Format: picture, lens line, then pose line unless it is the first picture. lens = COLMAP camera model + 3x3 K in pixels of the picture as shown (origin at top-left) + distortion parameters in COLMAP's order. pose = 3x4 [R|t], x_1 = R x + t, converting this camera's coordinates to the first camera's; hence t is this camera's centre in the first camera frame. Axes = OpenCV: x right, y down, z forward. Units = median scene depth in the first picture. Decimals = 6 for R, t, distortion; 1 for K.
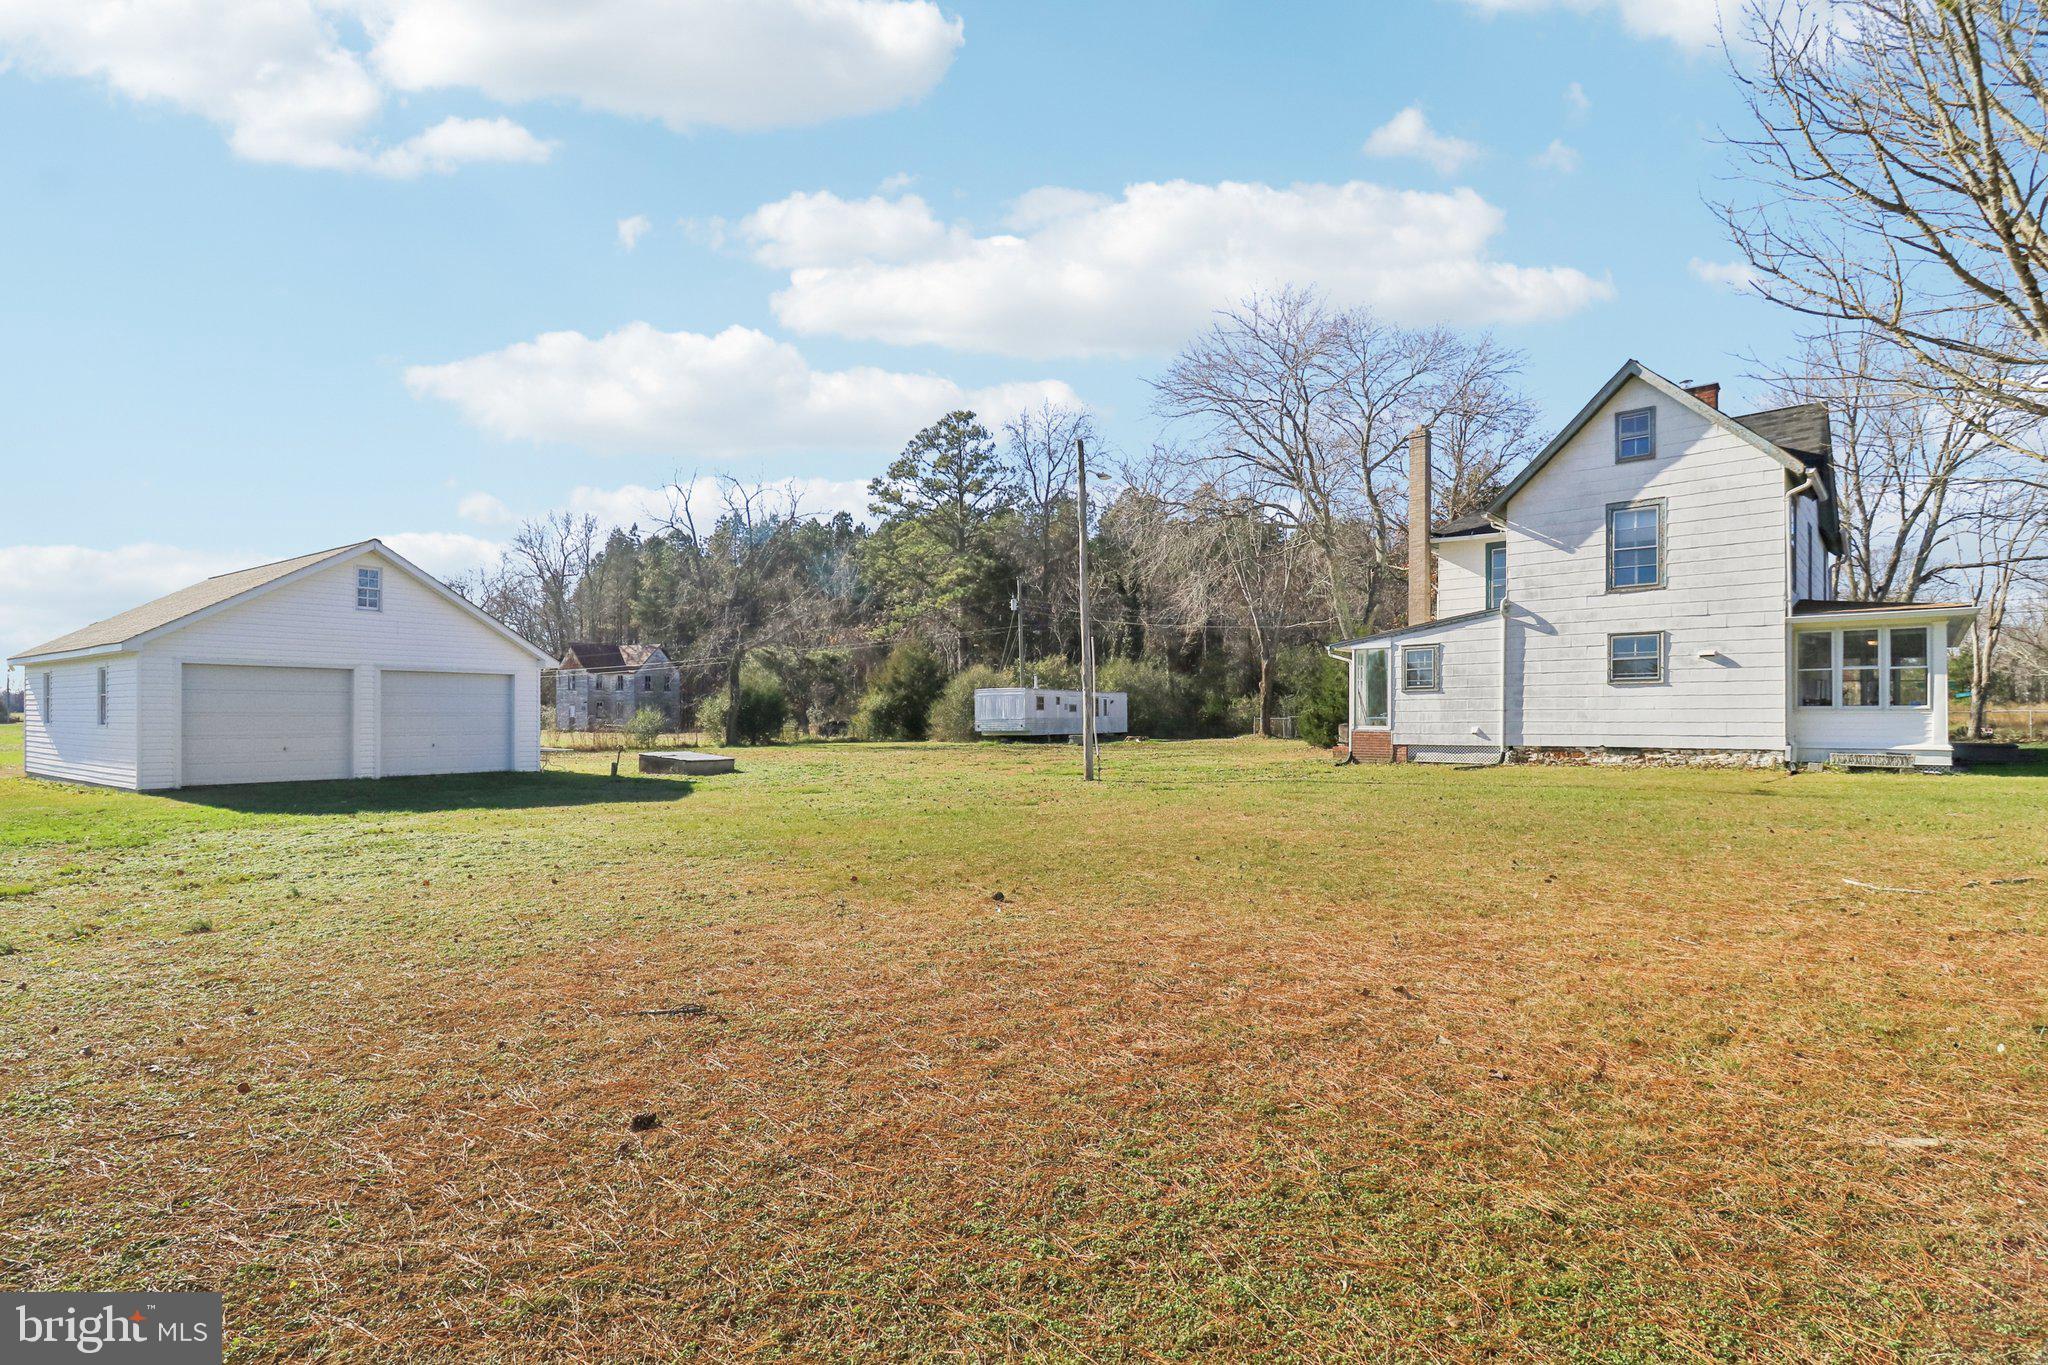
lens RADIAL K [[970.9, 0, 1013.7], [0, 970.9, 717.8], [0, 0, 1]] dist [-0.018316, -0.005153]
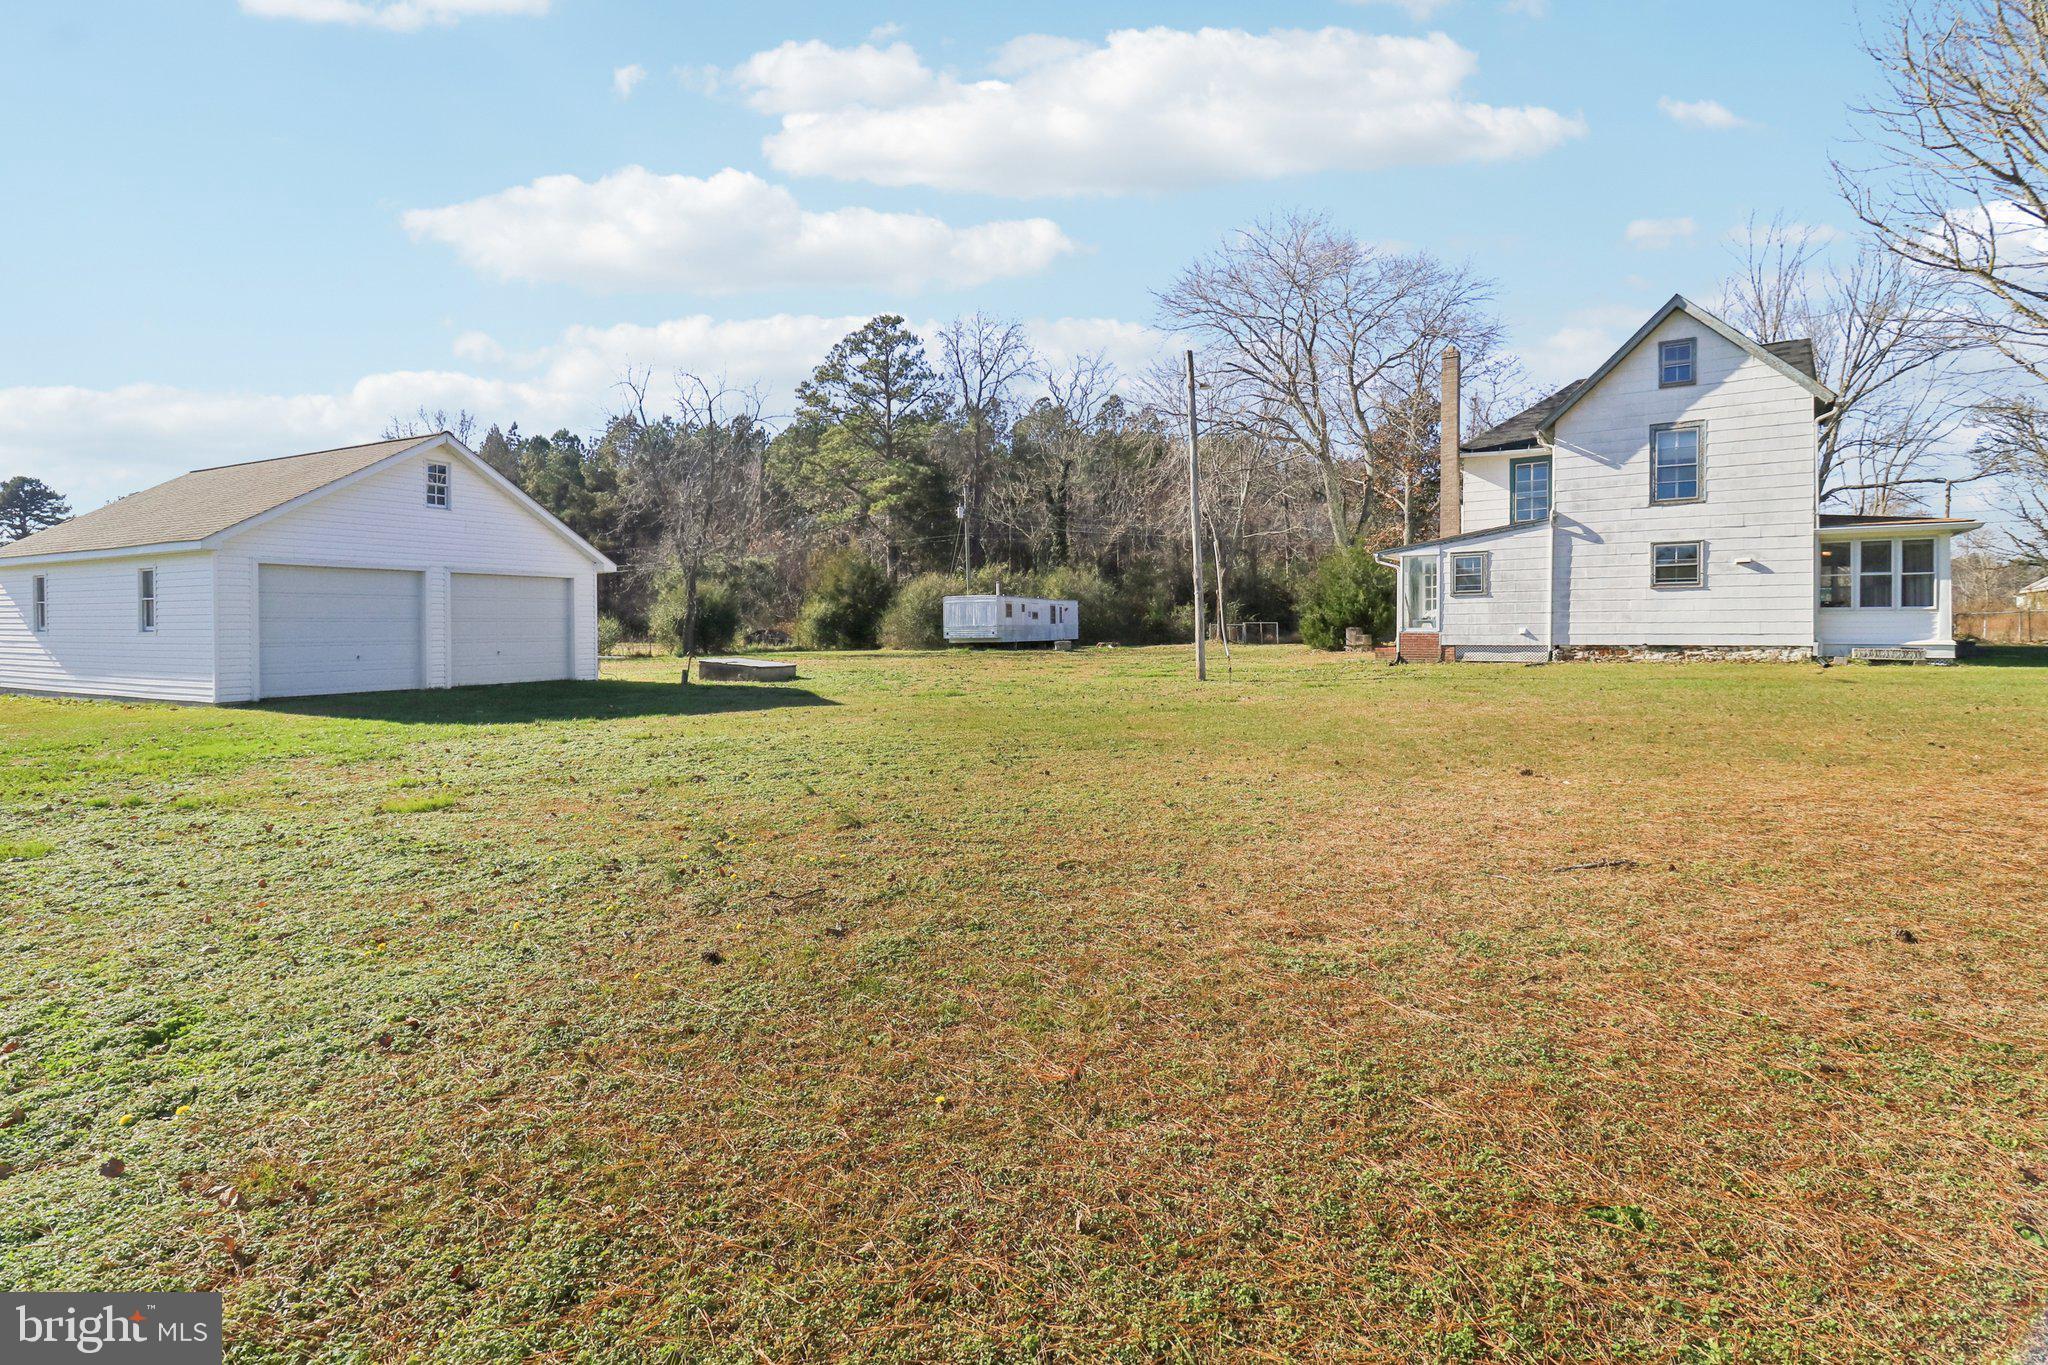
lens RADIAL K [[970.9, 0, 984.0], [0, 970.9, 645.7], [0, 0, 1]] dist [-0.018316, -0.005153]
pose [[0.990984, -0.007261, 0.133784, -0.247445], [0.004843, 0.999819, 0.018387, 0.005943], [-0.133893, -0.017574, 0.990840, 0.005725]]
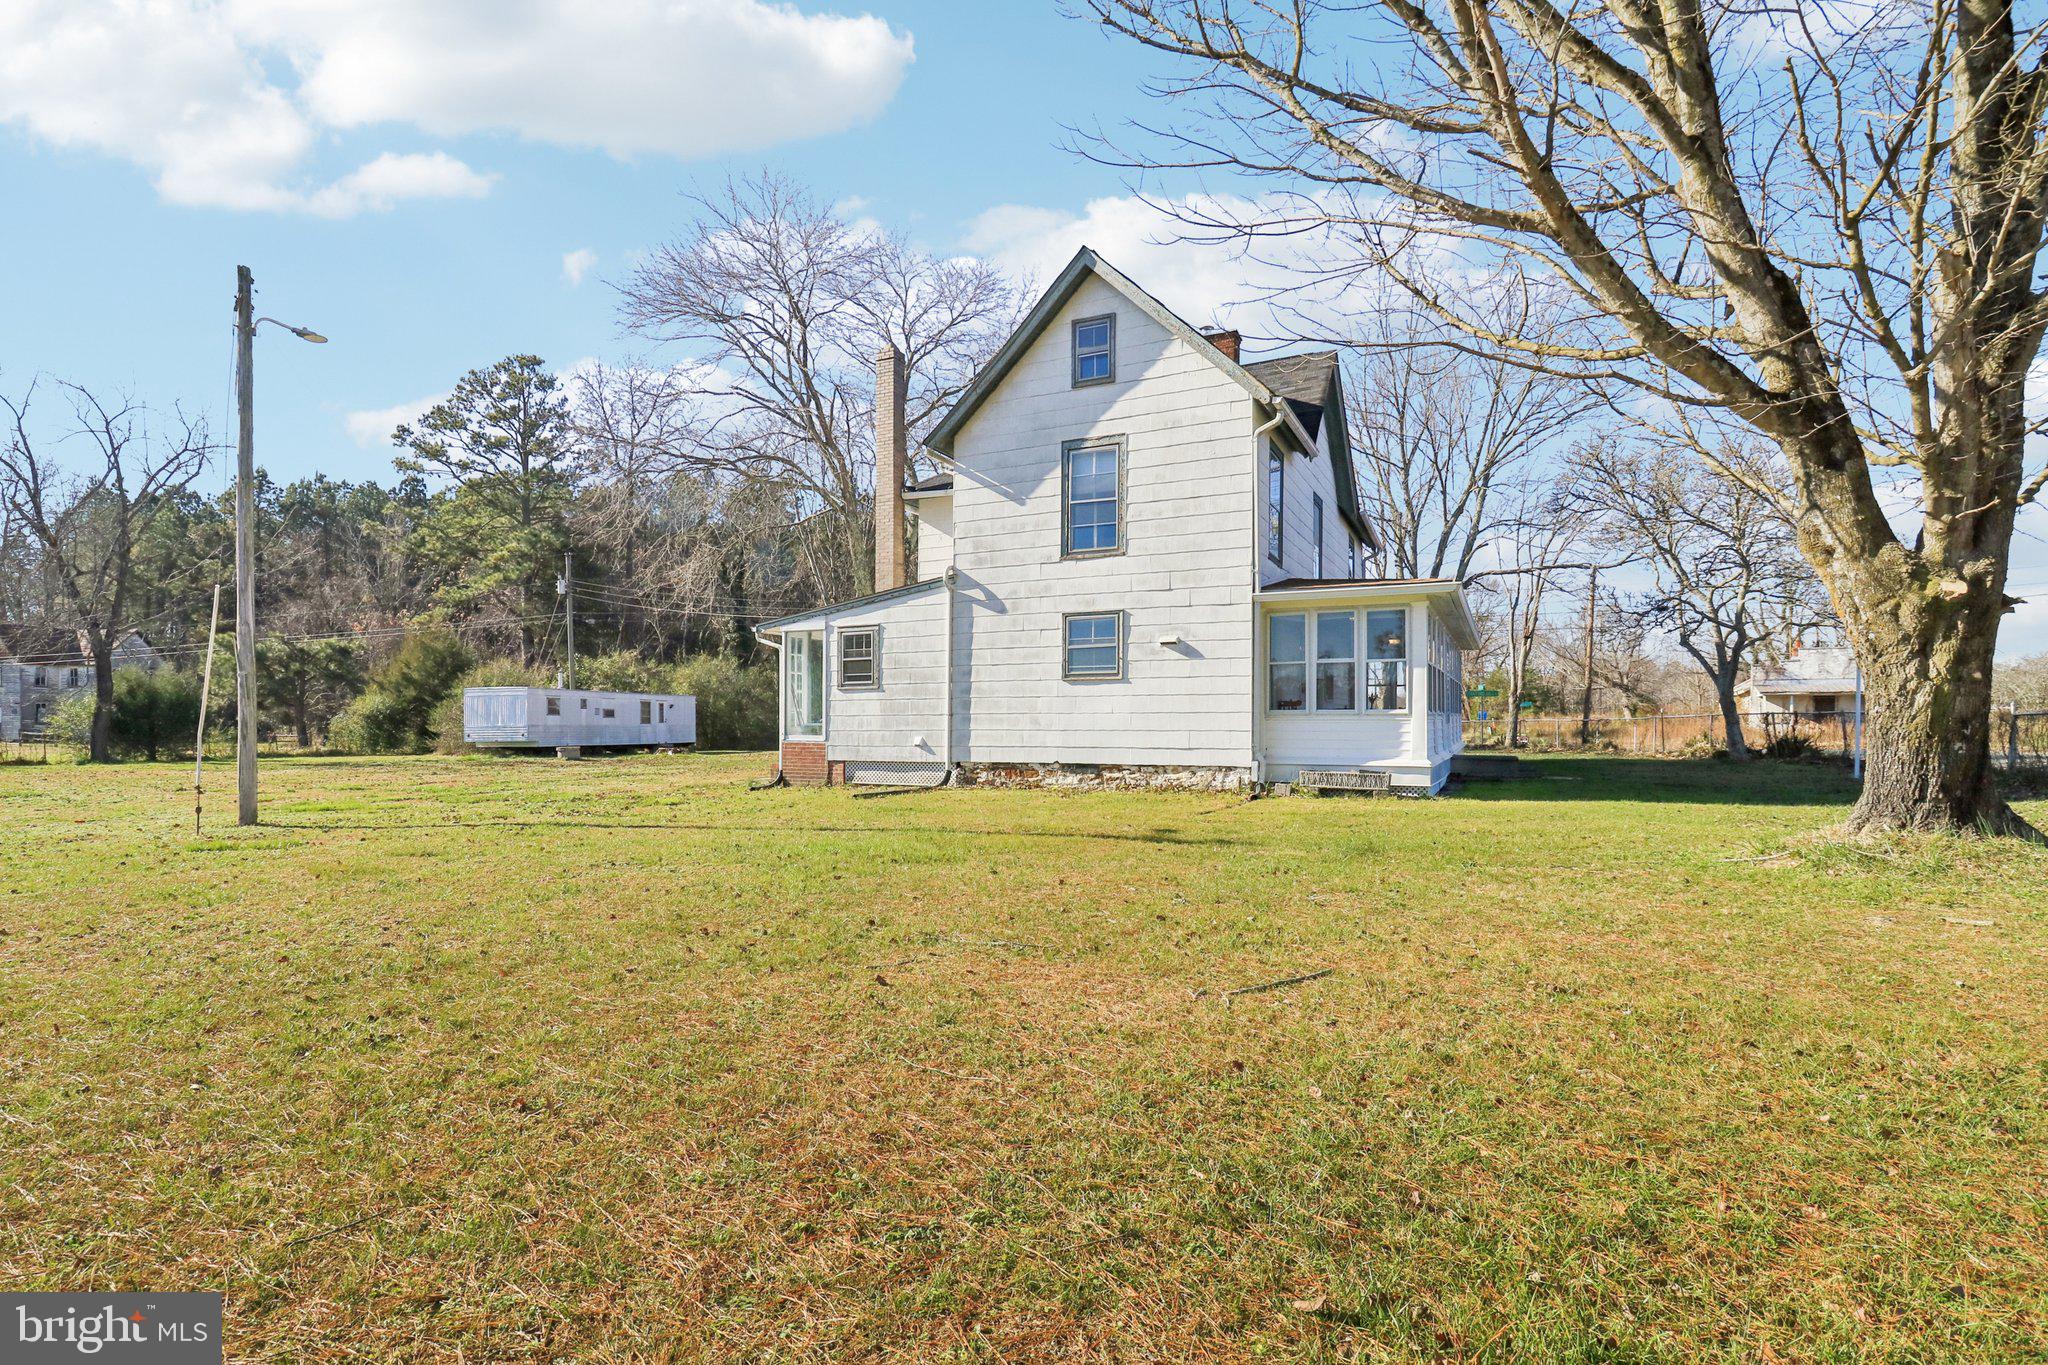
lens RADIAL K [[970.9, 0, 1021.4], [0, 970.9, 725.8], [0, 0, 1]] dist [-0.018316, -0.005153]
pose [[0.957926, 0.002390, 0.287005, 0.312367], [-0.002297, 0.999997, -0.000661, 0.001260], [-0.287006, -0.000026, 0.957929, 0.237942]]
